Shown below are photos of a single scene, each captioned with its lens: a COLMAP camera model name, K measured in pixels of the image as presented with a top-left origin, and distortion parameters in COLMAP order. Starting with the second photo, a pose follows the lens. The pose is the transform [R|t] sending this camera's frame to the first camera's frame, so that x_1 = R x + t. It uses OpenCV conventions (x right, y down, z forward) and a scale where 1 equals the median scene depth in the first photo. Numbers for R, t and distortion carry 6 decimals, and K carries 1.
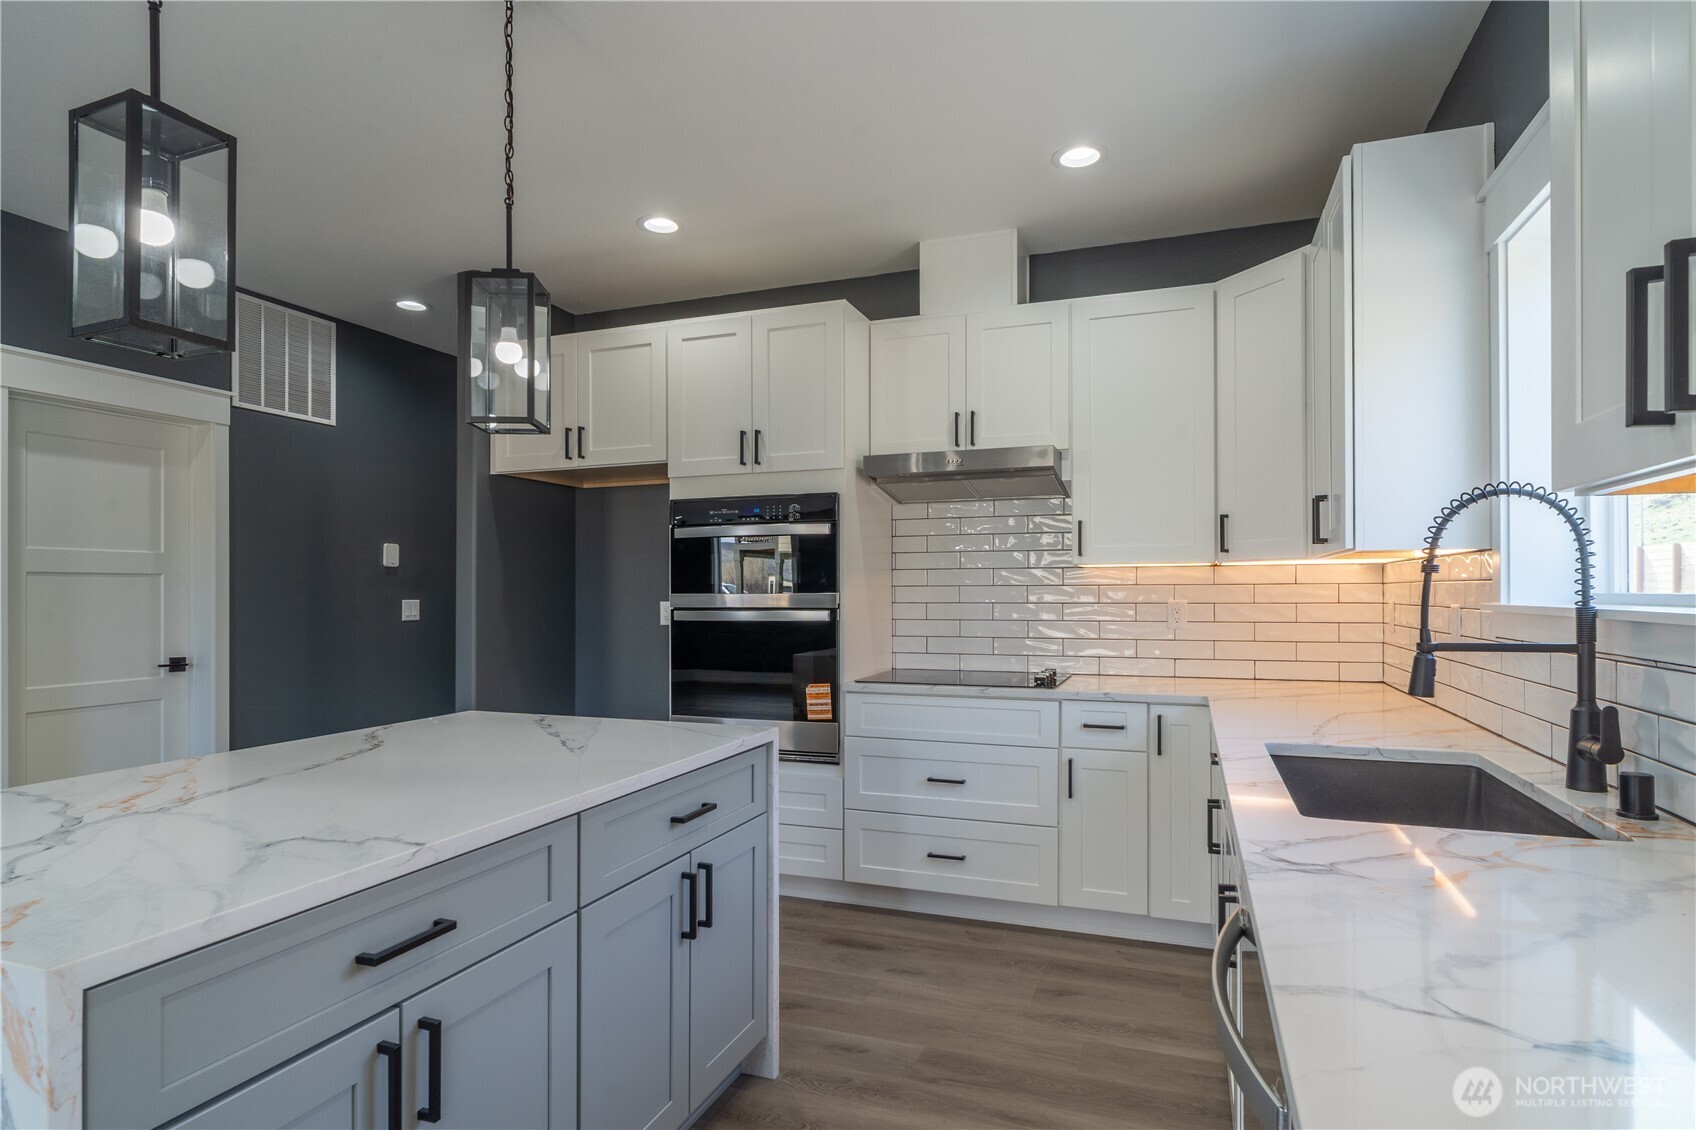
lens RADIAL K [[901.1, 0, 846.4], [0, 901.1, 594.6], [0, 0, 1]] dist [0.001810, 0.000037]
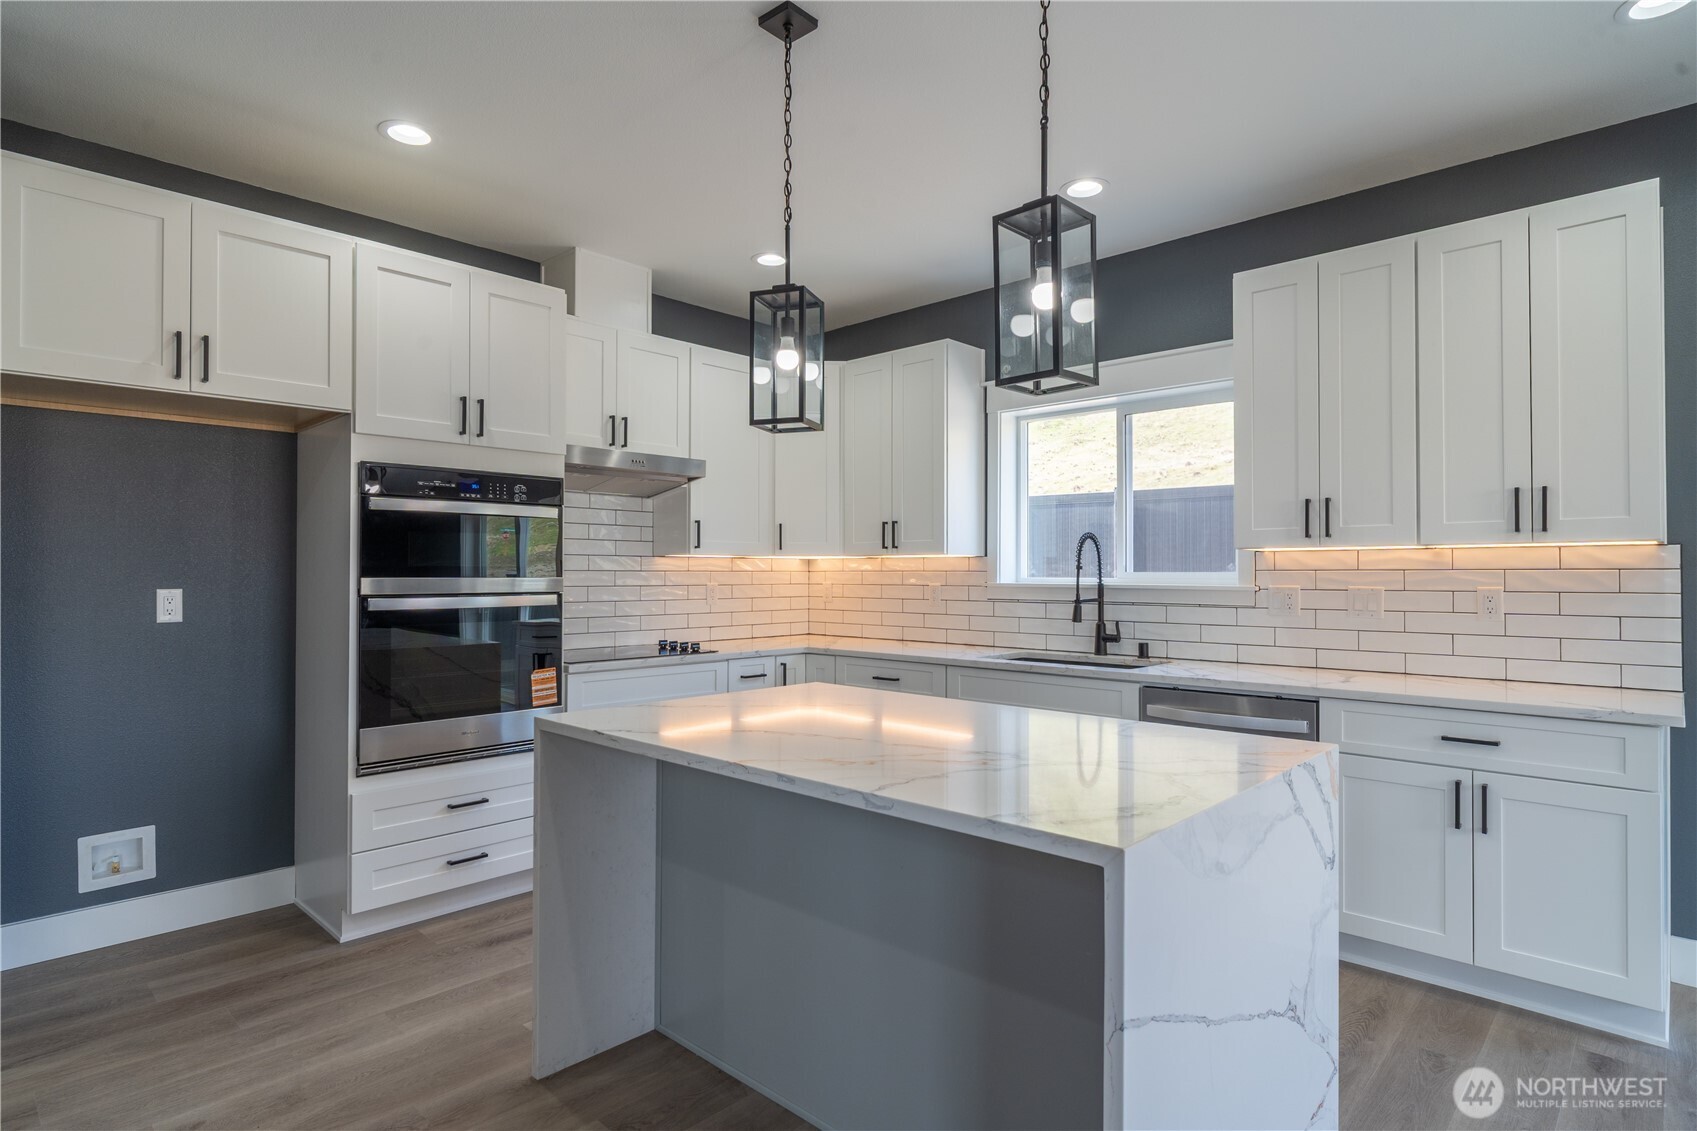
lens RADIAL K [[888.5, 0, 848.5], [0, 888.5, 565.5], [0, 0, 1]] dist [-0.000626, -0.000062]
pose [[0.393012, 0.013471, 0.919435, -0.777964], [-0.000261, 0.999894, -0.014538, -0.000292], [-0.919533, 0.005474, 0.392974, 0.300730]]
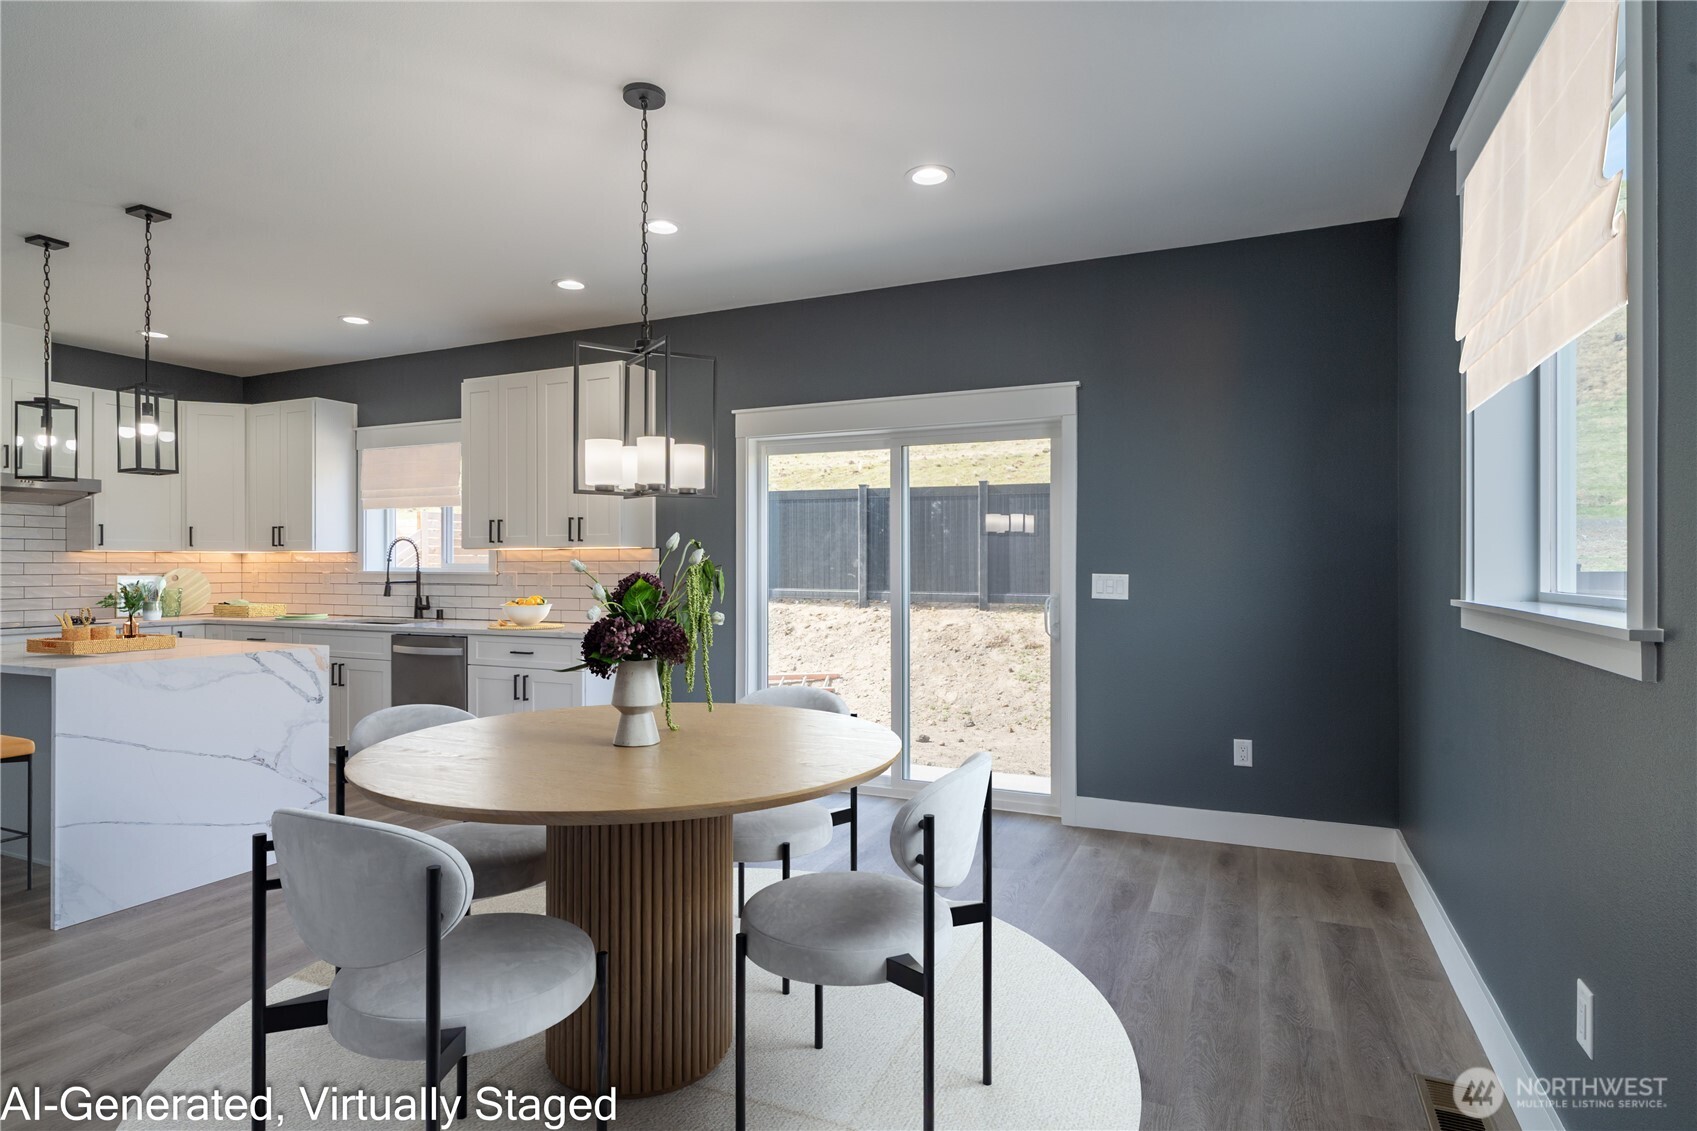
lens RADIAL K [[888.5, 0, 848.5], [0, 888.5, 565.5], [0, 0, 1]] dist [-0.000626, -0.000062]
pose [[0.064386, 0.002982, 0.997921, -1.239163], [0.003272, 0.999990, -0.003199, 0.003747], [-0.997920, 0.003471, 0.064375, -0.462400]]
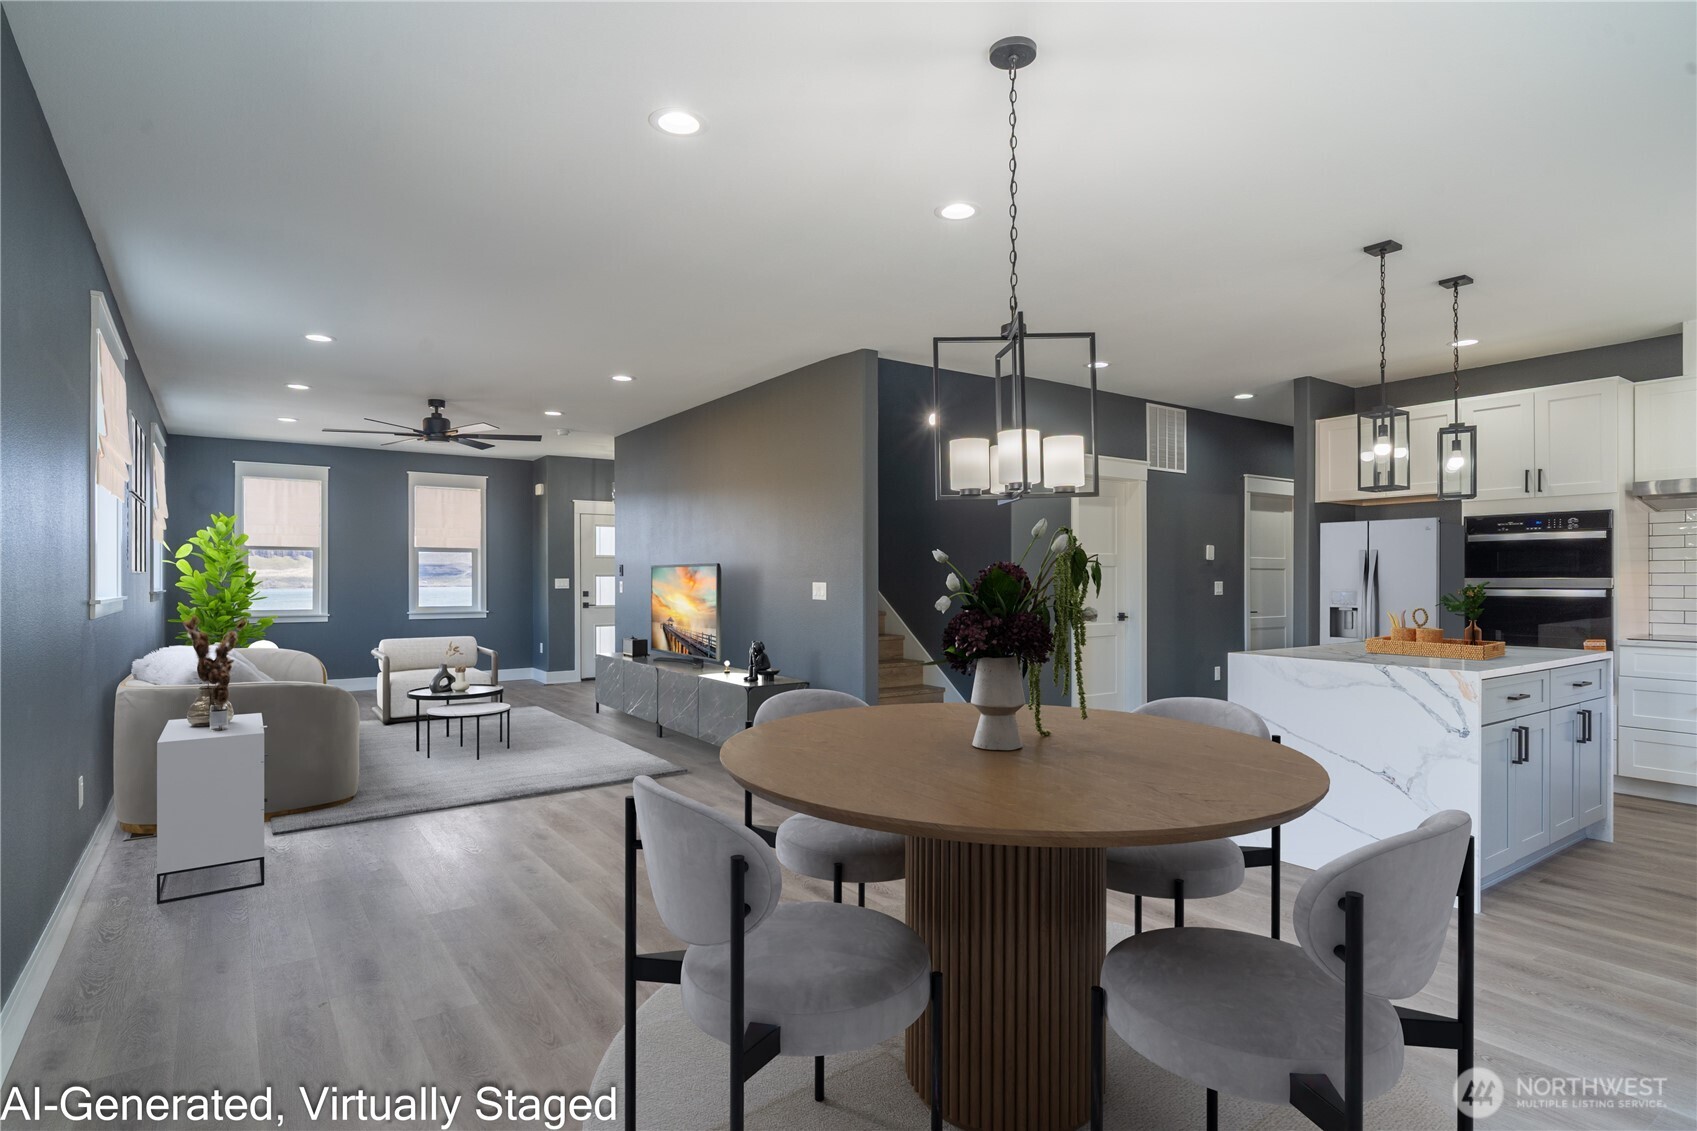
lens RADIAL K [[895.2, 0, 853.9], [0, 895.2, 581.4], [0, 0, 1]] dist [-0.000434, 0.000962]
pose [[0.834933, 0.005956, -0.550319, -0.231069], [-0.004363, 0.999982, 0.004202, 0.002844], [0.550334, -0.001108, 0.834944, -0.866960]]
